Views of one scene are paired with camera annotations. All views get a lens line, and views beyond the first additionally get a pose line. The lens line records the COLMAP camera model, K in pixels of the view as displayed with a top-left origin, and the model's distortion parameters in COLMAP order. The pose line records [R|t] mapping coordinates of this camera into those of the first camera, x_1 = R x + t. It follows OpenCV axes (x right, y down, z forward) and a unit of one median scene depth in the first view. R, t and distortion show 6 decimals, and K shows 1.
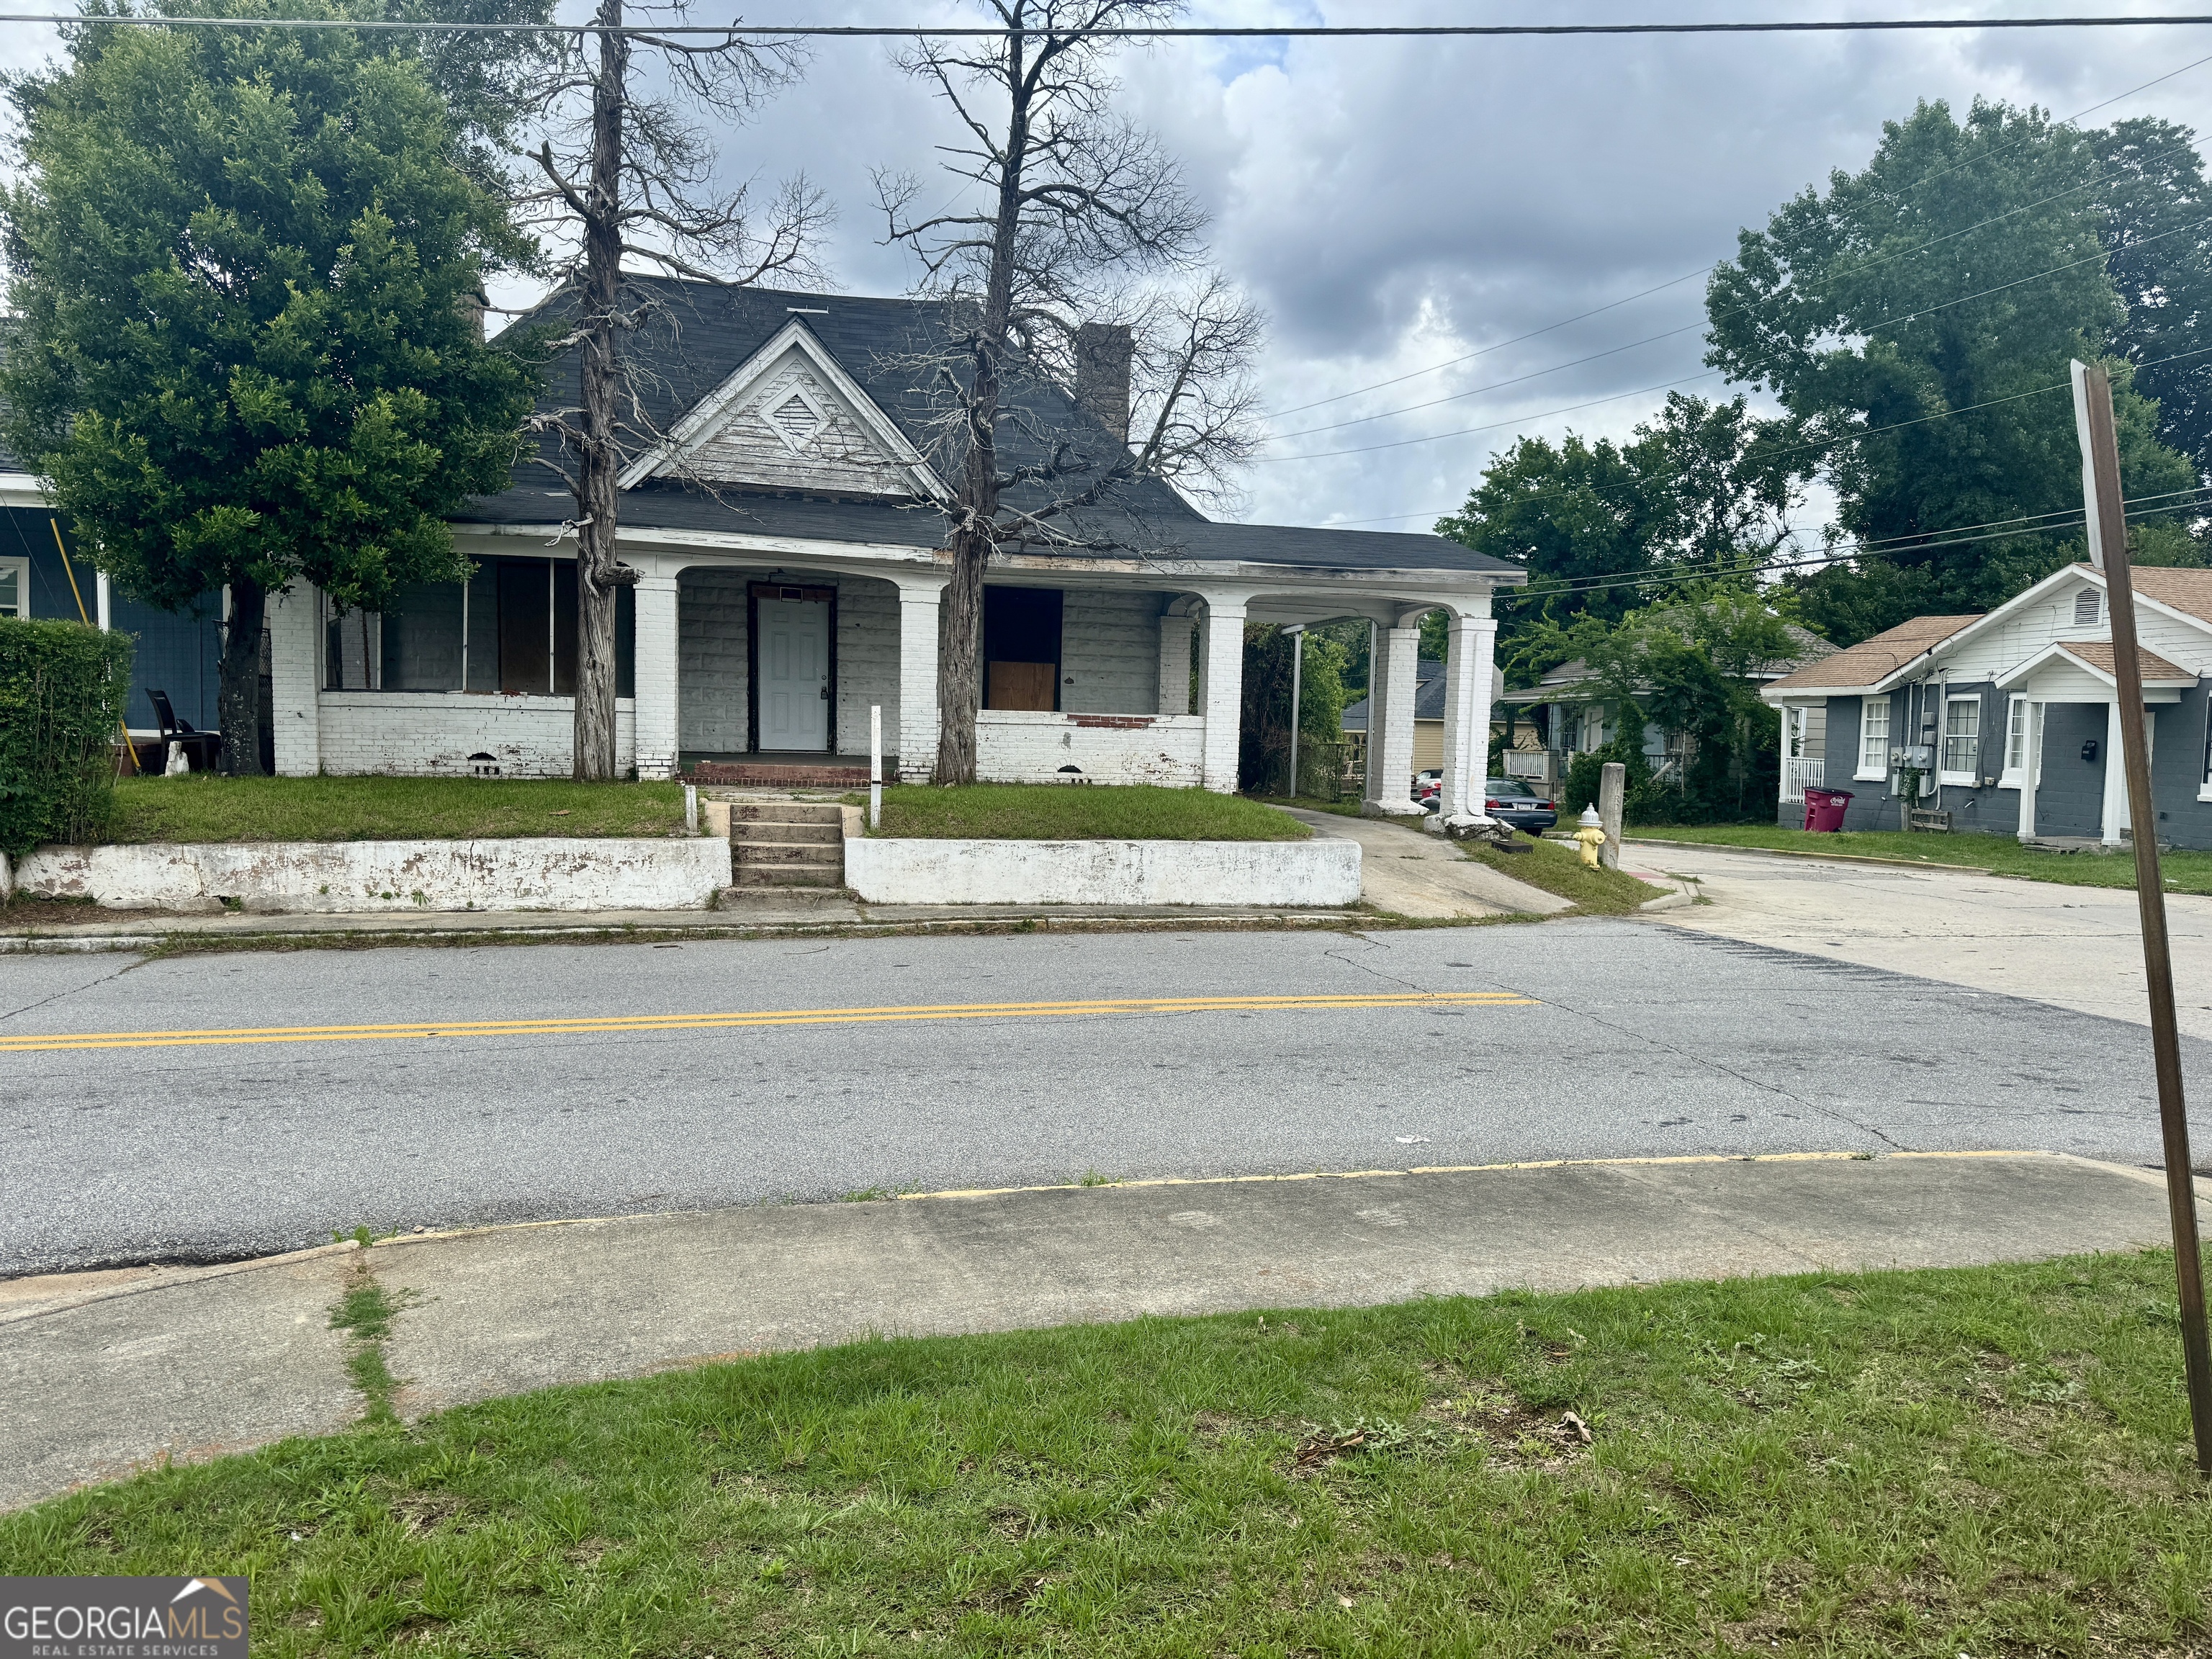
lens RADIAL K [[1590.6, 0, 1106.0], [0, 1590.6, 829.5], [0, 0, 1]] dist [0.129187, -0.002190]
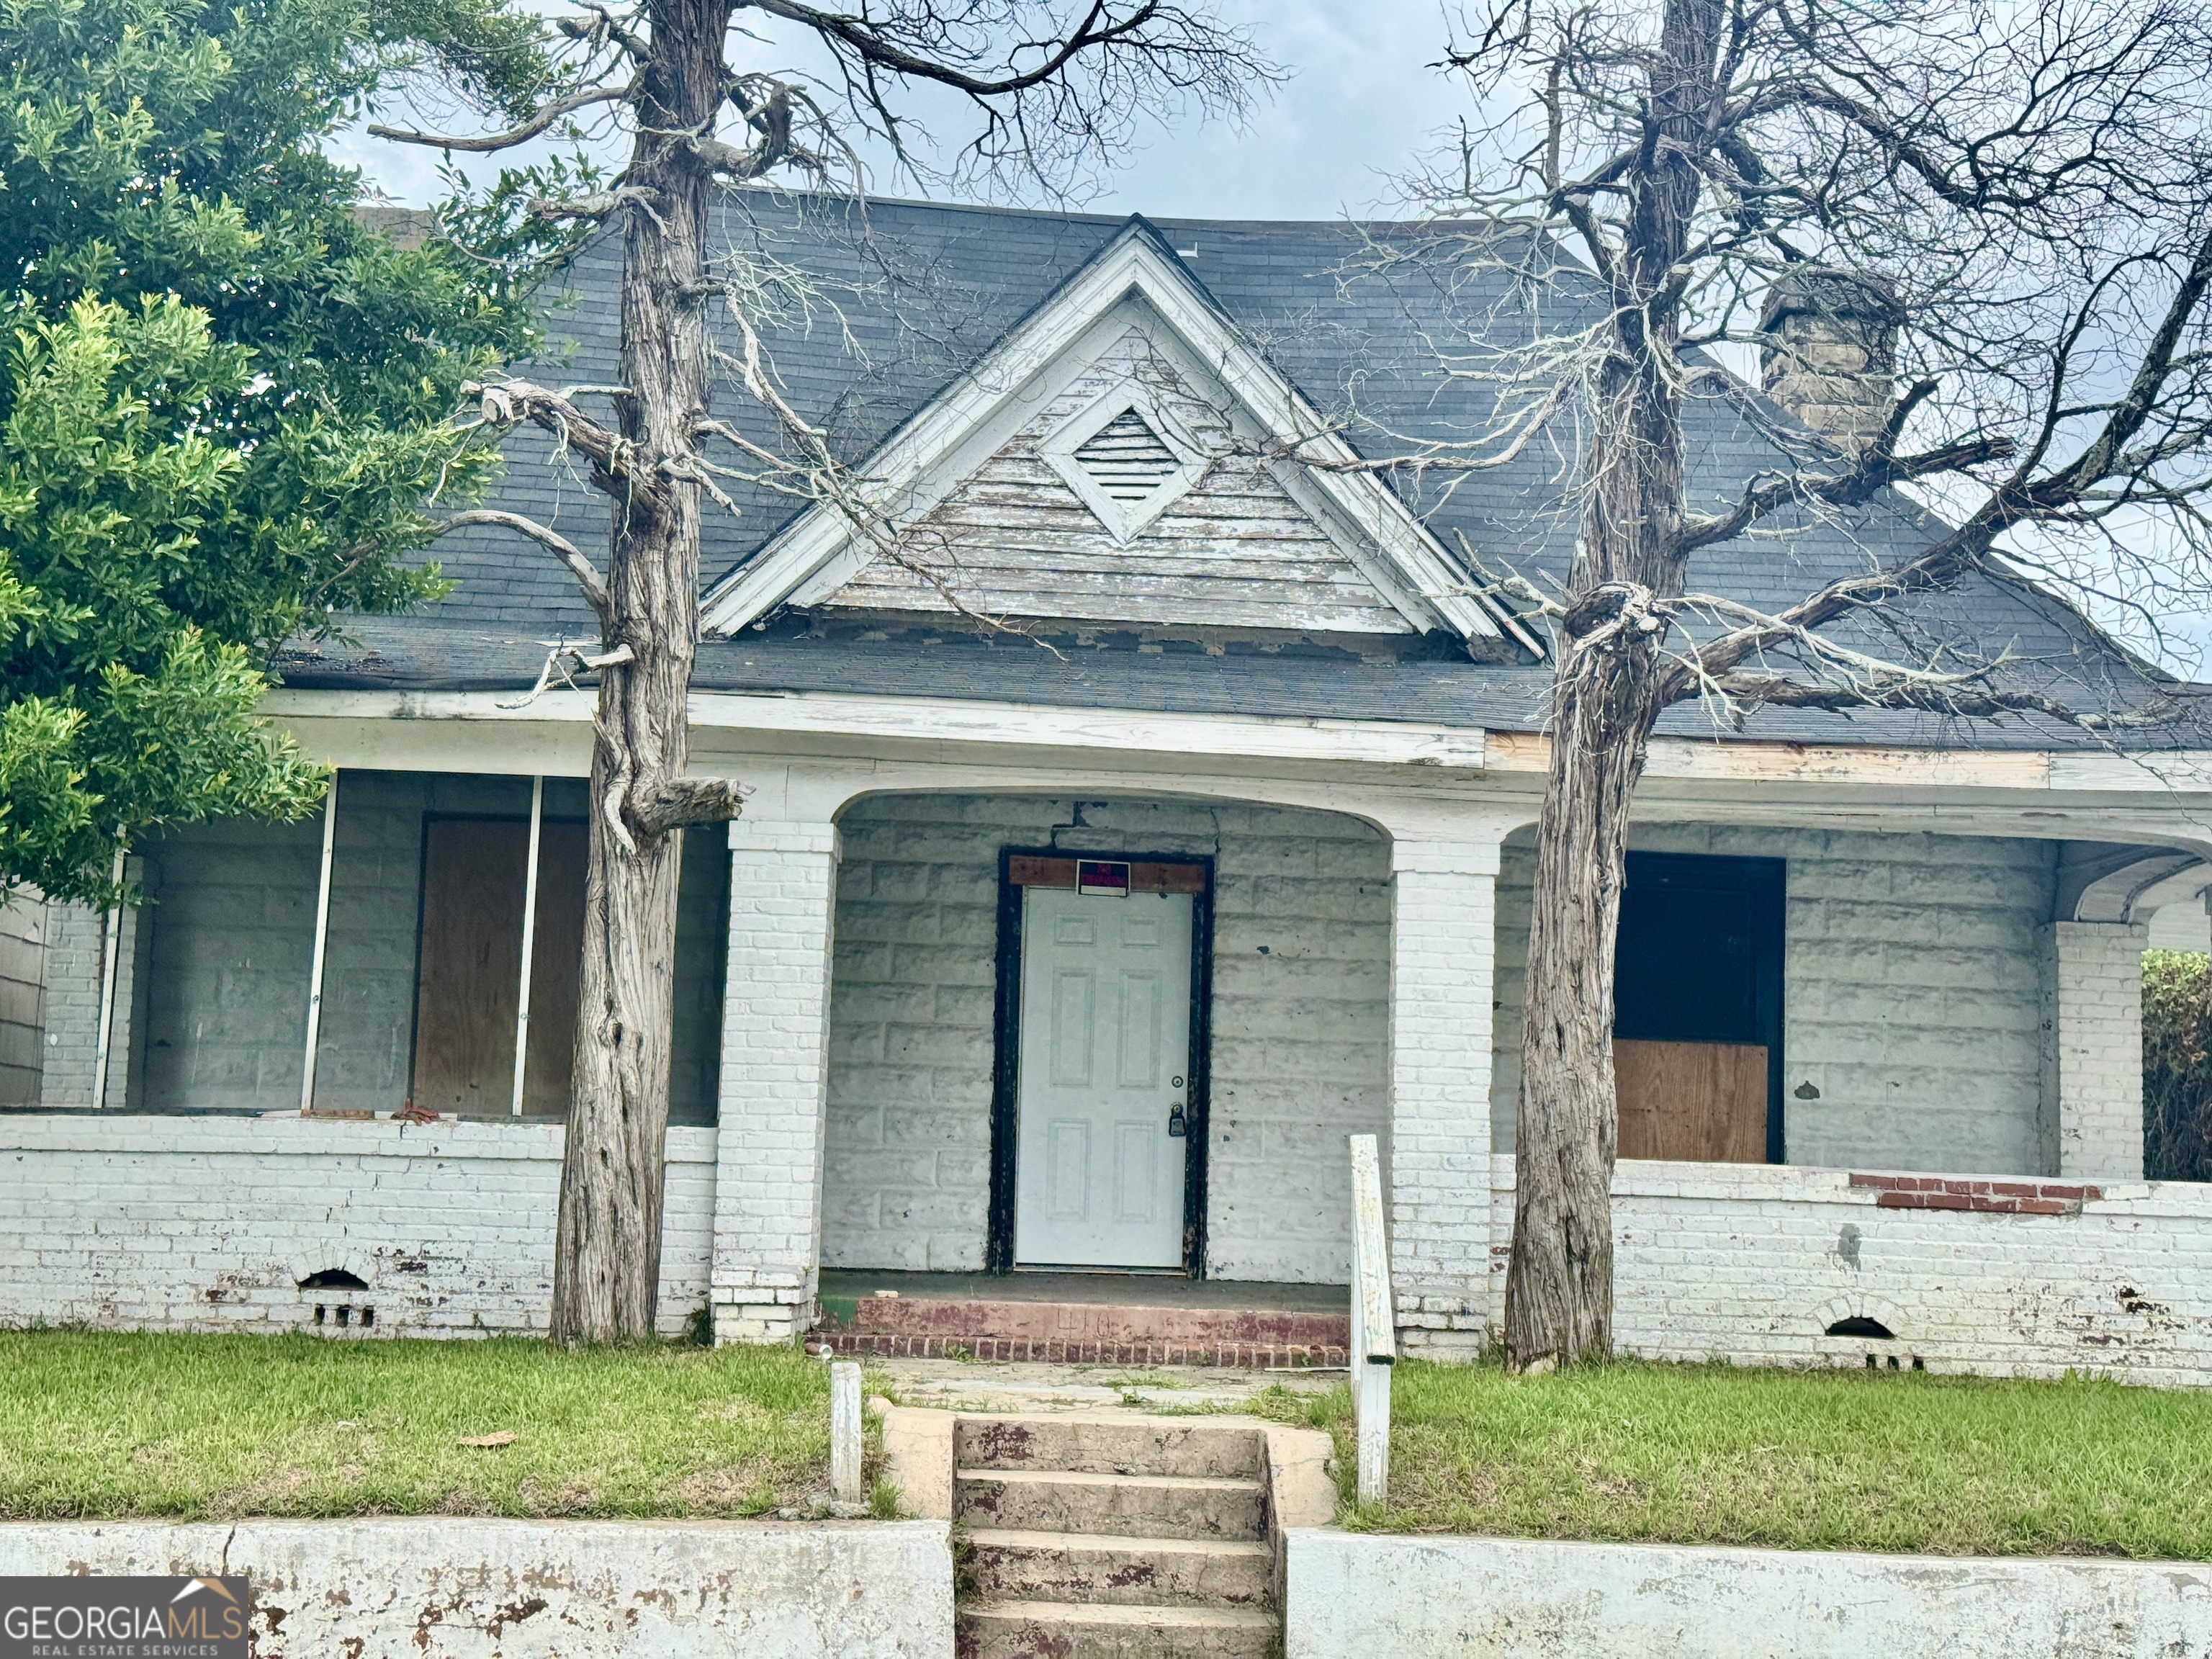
lens RADIAL K [[3132.3, 0, 1106.2], [0, 3132.3, 820.0], [0, 0, 1]] dist [0.180274, -0.292082]
pose [[0.985254, -0.015332, -0.170412, -0.084477], [-0.017924, 0.981249, -0.191912, -0.012511], [0.170159, 0.192136, 0.966504, 0.324343]]
